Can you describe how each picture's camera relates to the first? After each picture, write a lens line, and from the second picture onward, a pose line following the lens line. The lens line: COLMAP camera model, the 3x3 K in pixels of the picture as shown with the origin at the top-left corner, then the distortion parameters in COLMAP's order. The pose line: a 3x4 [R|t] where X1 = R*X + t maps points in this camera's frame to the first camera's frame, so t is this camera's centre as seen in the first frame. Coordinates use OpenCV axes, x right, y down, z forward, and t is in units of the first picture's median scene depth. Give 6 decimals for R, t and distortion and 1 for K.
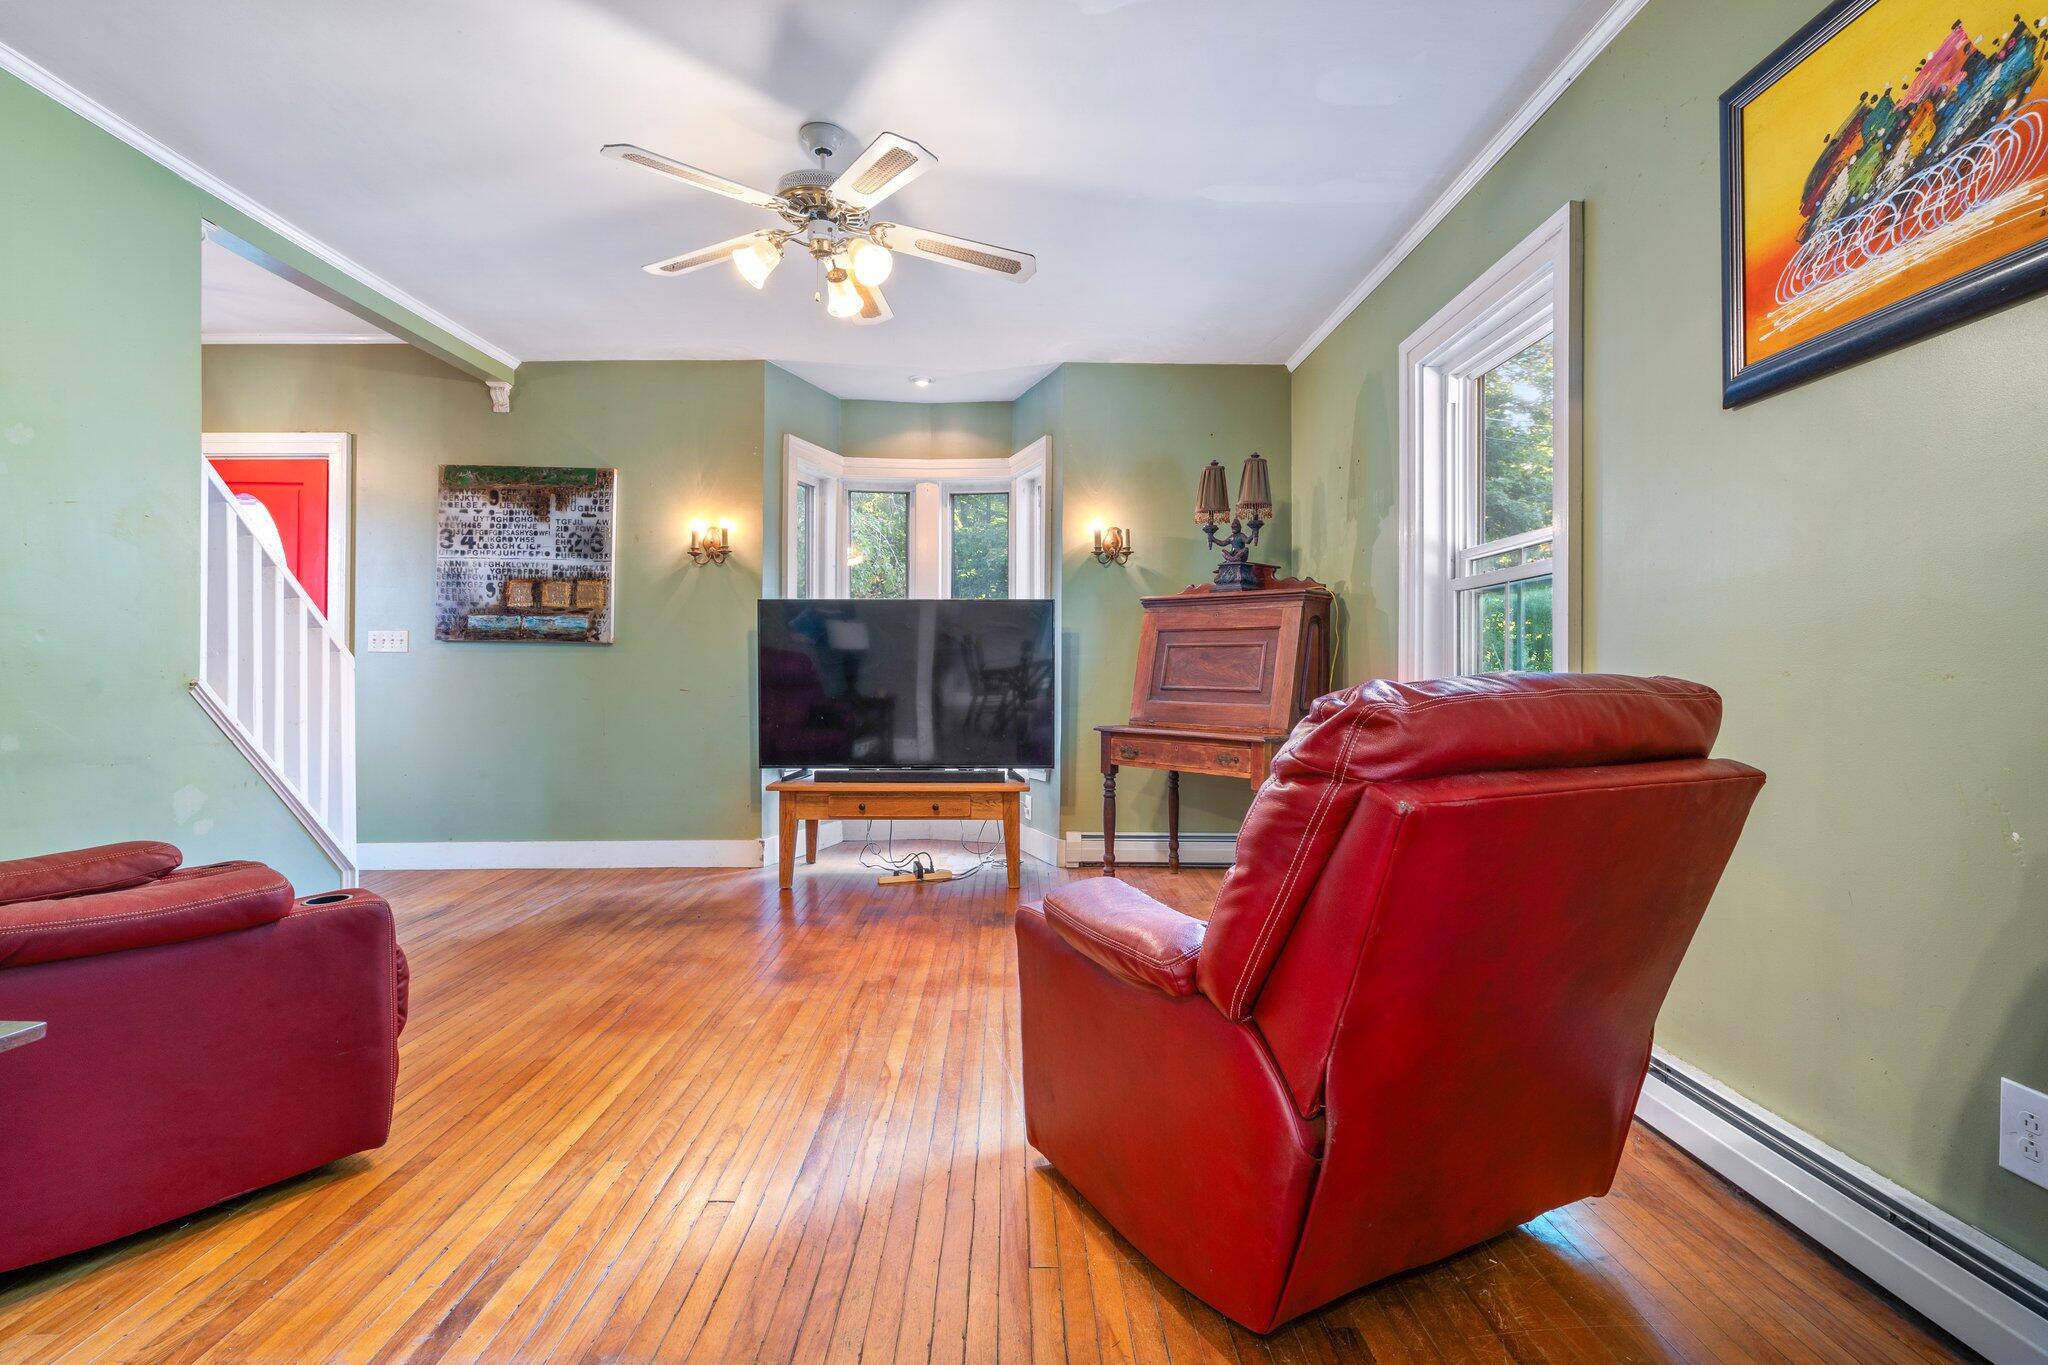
lens RADIAL K [[936.2, 0, 1019.3], [0, 936.2, 679.9], [0, 0, 1]] dist [-0.007750, 0.004025]
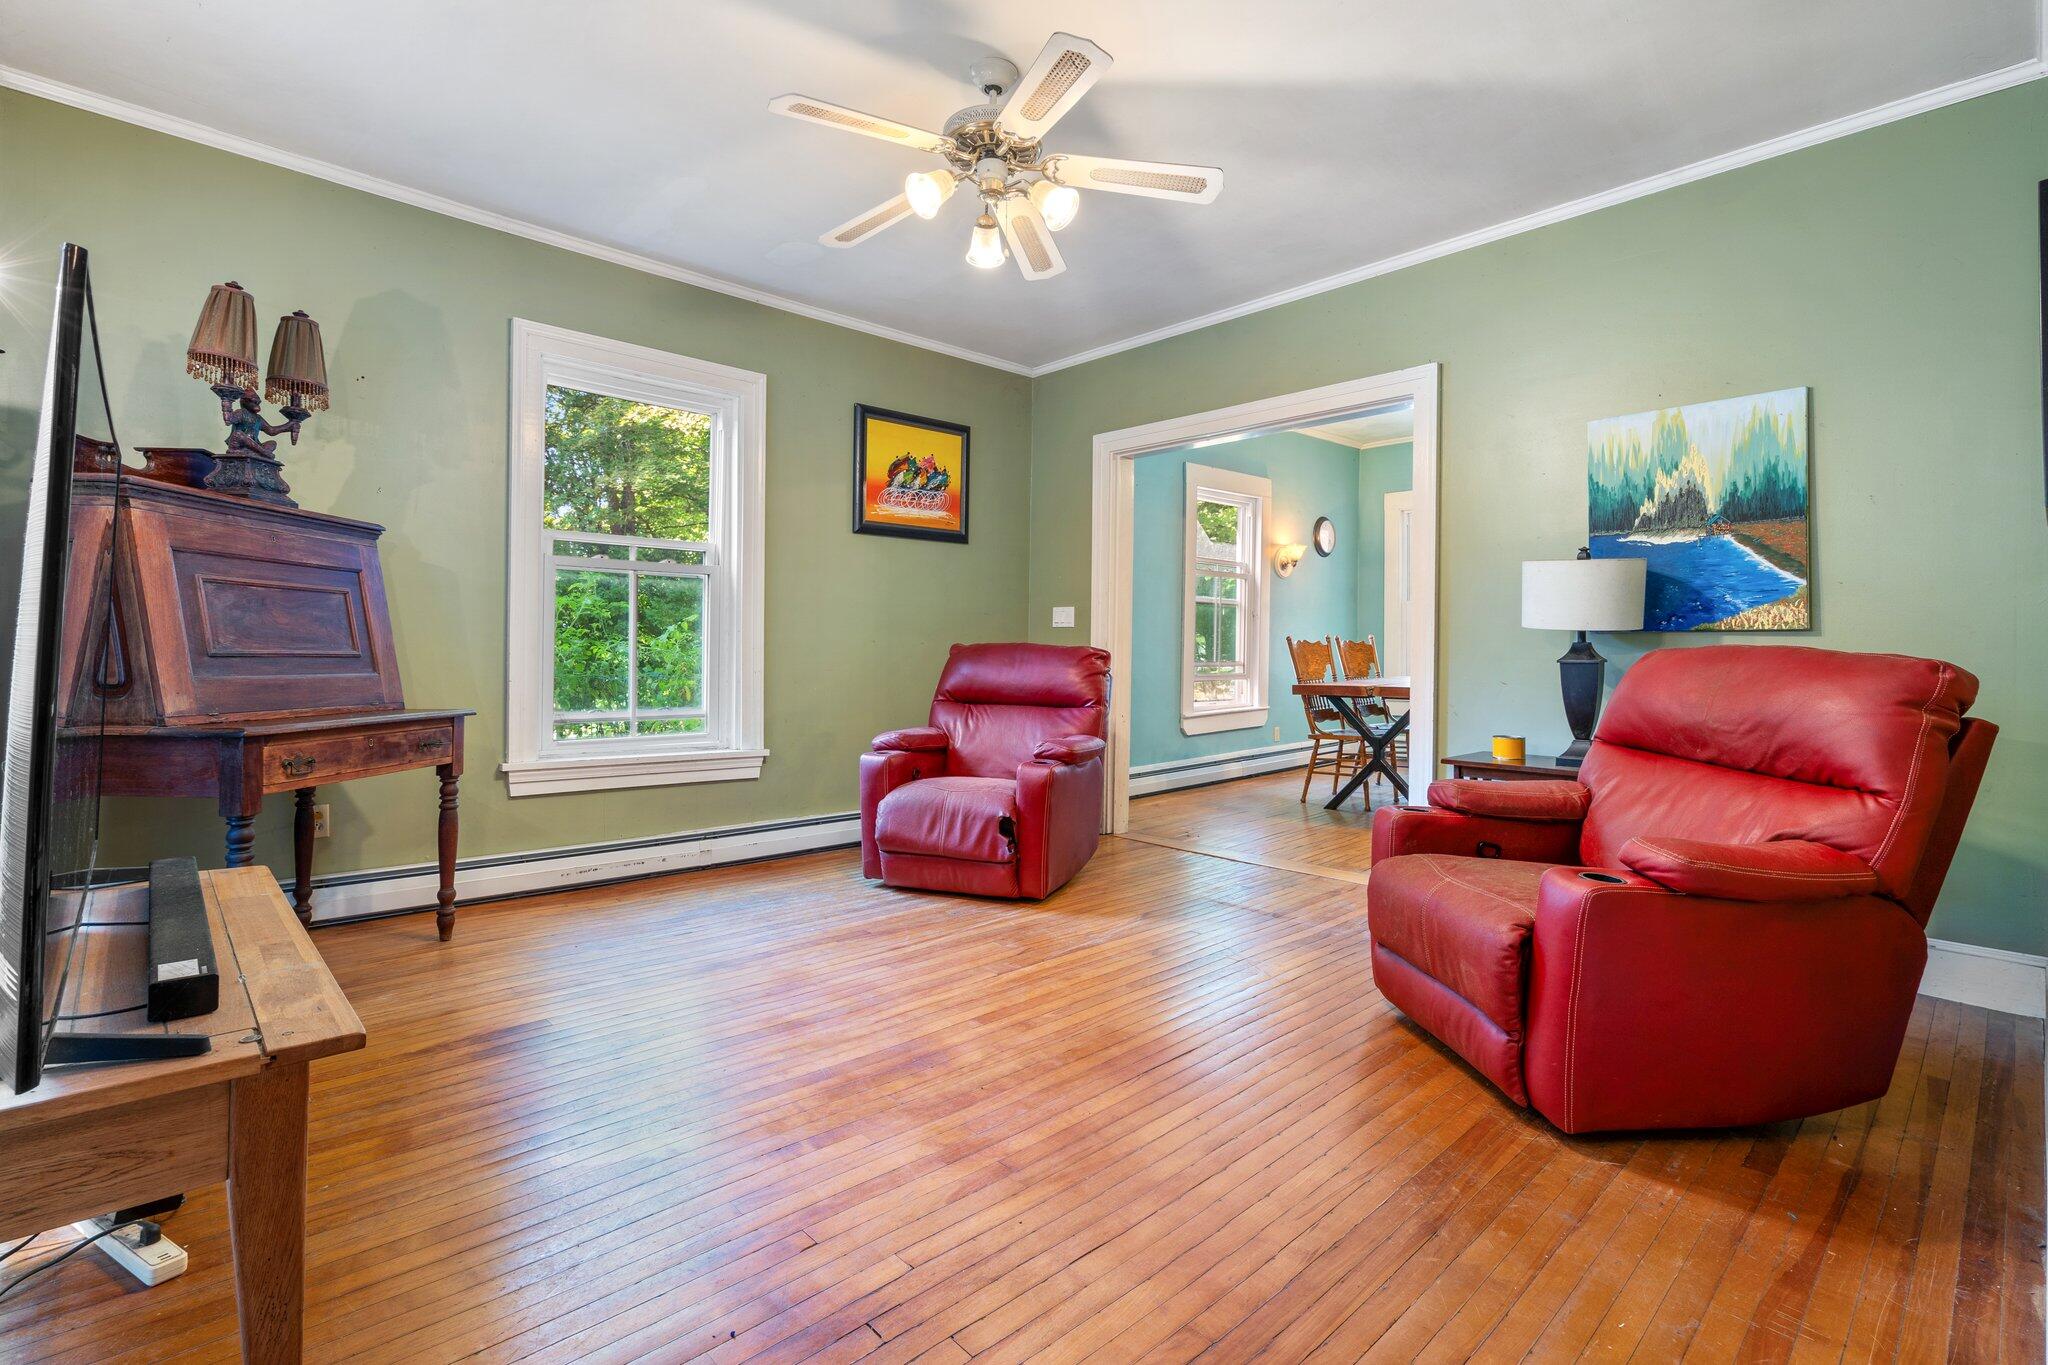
lens RADIAL K [[936.2, 0, 1020.6], [0, 936.2, 672.5], [0, 0, 1]] dist [-0.007750, 0.004025]
pose [[-0.677409, -0.020246, 0.735328, -1.481520], [-0.002086, 0.999670, 0.025604, 0.012018], [-0.735603, 0.015811, -0.677228, 2.590850]]
